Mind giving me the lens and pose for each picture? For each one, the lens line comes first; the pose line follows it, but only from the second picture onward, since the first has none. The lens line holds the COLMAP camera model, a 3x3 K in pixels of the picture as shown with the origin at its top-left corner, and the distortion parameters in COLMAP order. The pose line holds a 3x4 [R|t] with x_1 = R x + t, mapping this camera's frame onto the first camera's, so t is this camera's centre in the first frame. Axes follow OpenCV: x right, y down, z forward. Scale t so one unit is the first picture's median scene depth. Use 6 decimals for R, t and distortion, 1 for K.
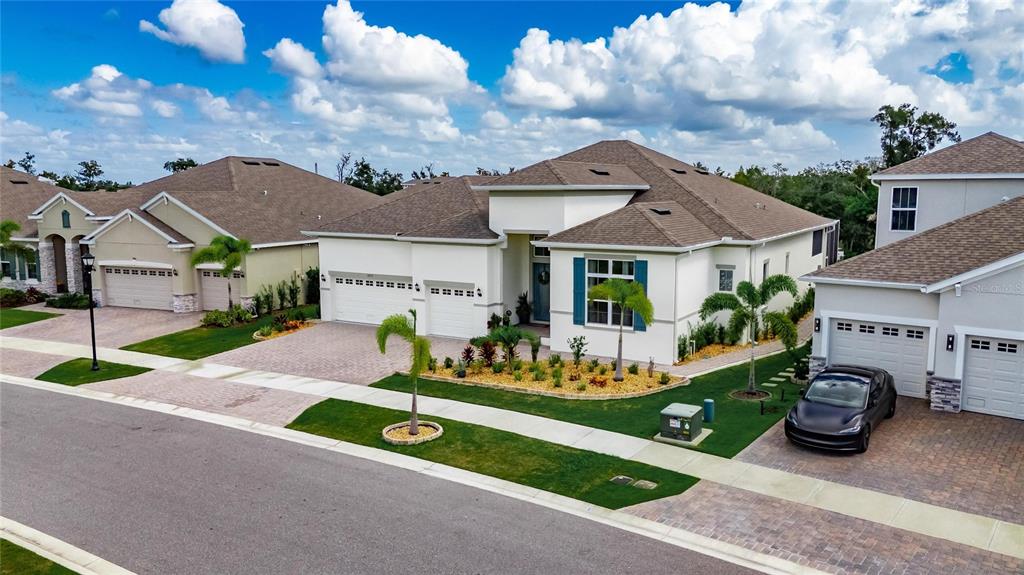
lens RADIAL K [[726.2, 0, 512.0], [0, 726.2, 287.5], [0, 0, 1]] dist [0.000038, -0.000016]
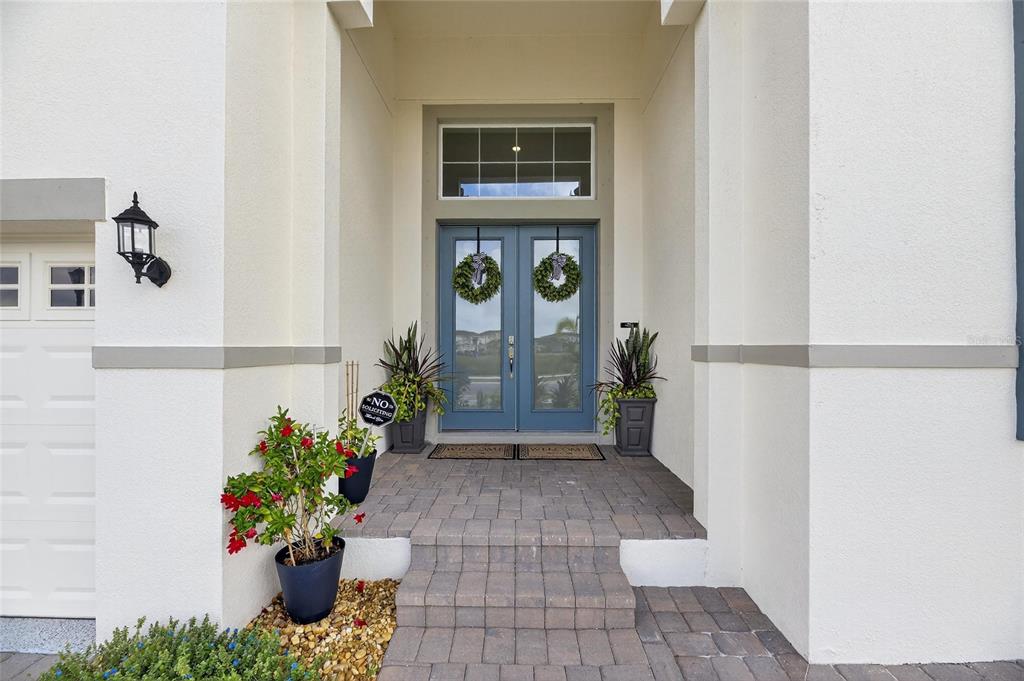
lens RADIAL K [[430.9, 0, 512.0], [0, 430.9, 340.5], [0, 0, 1]] dist [-0.001387, -0.000180]
pose [[0.872766, 0.004503, 0.488118, -0.026617], [0.060014, 0.991382, -0.116451, 0.033323], [-0.484436, 0.130929, 0.864974, 0.901581]]
